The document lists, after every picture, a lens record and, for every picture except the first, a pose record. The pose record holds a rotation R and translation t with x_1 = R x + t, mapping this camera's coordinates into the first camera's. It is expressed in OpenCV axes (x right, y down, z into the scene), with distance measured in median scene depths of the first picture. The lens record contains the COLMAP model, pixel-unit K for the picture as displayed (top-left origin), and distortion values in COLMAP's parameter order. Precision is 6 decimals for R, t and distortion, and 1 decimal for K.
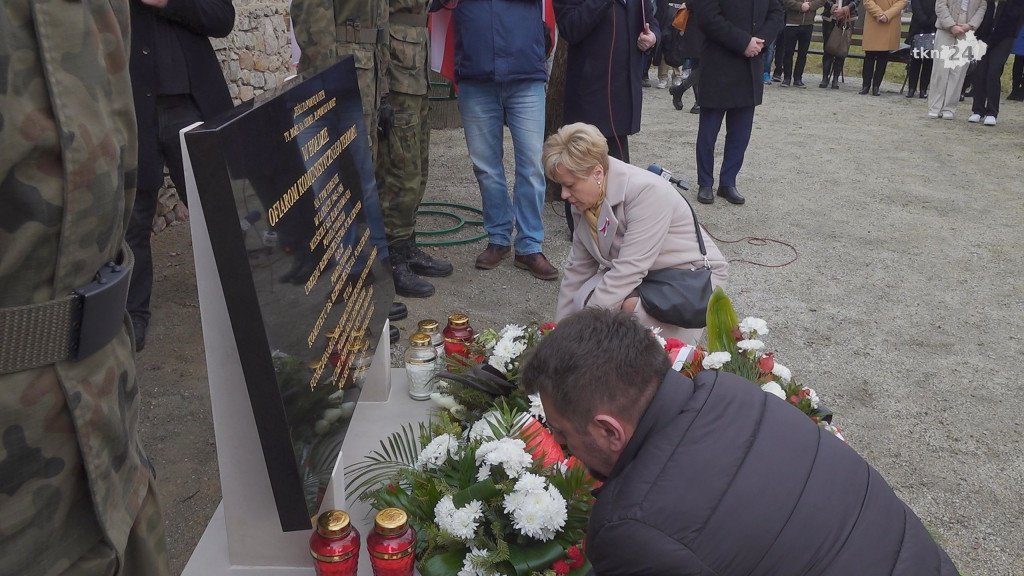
lens RADIAL K [[854.0, 0, 517.2], [0, 854.0, 300.9], [0, 0, 1]] dist [-0.008281, -0.000442]
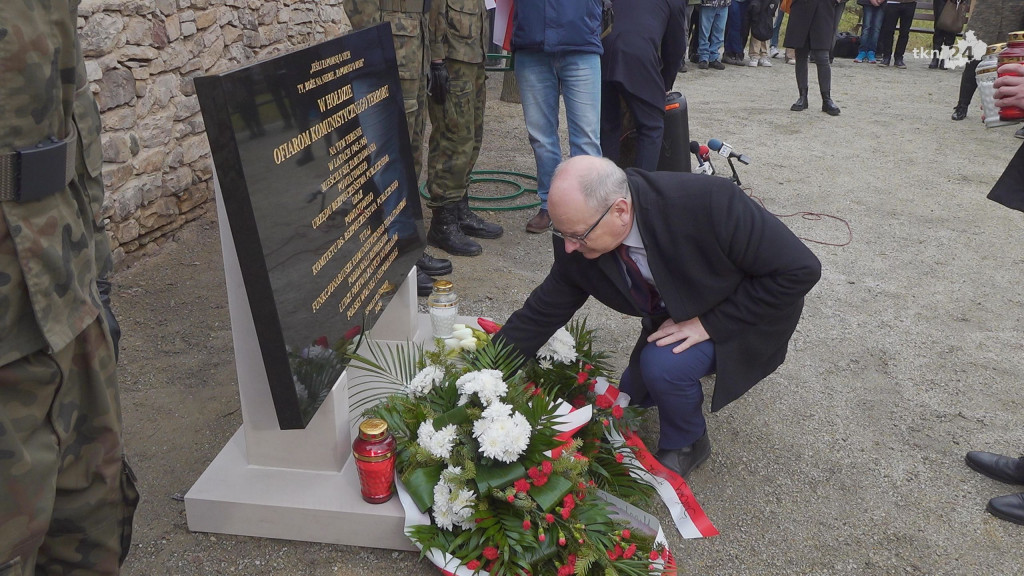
lens RADIAL K [[854.0, 0, 505.3], [0, 854.0, 301.7], [0, 0, 1]] dist [-0.008281, -0.000442]
pose [[0.988992, 0.046319, -0.140529, 0.087063], [-0.043554, 0.998793, 0.022686, 0.028802], [0.141410, -0.016316, 0.989817, -0.053128]]
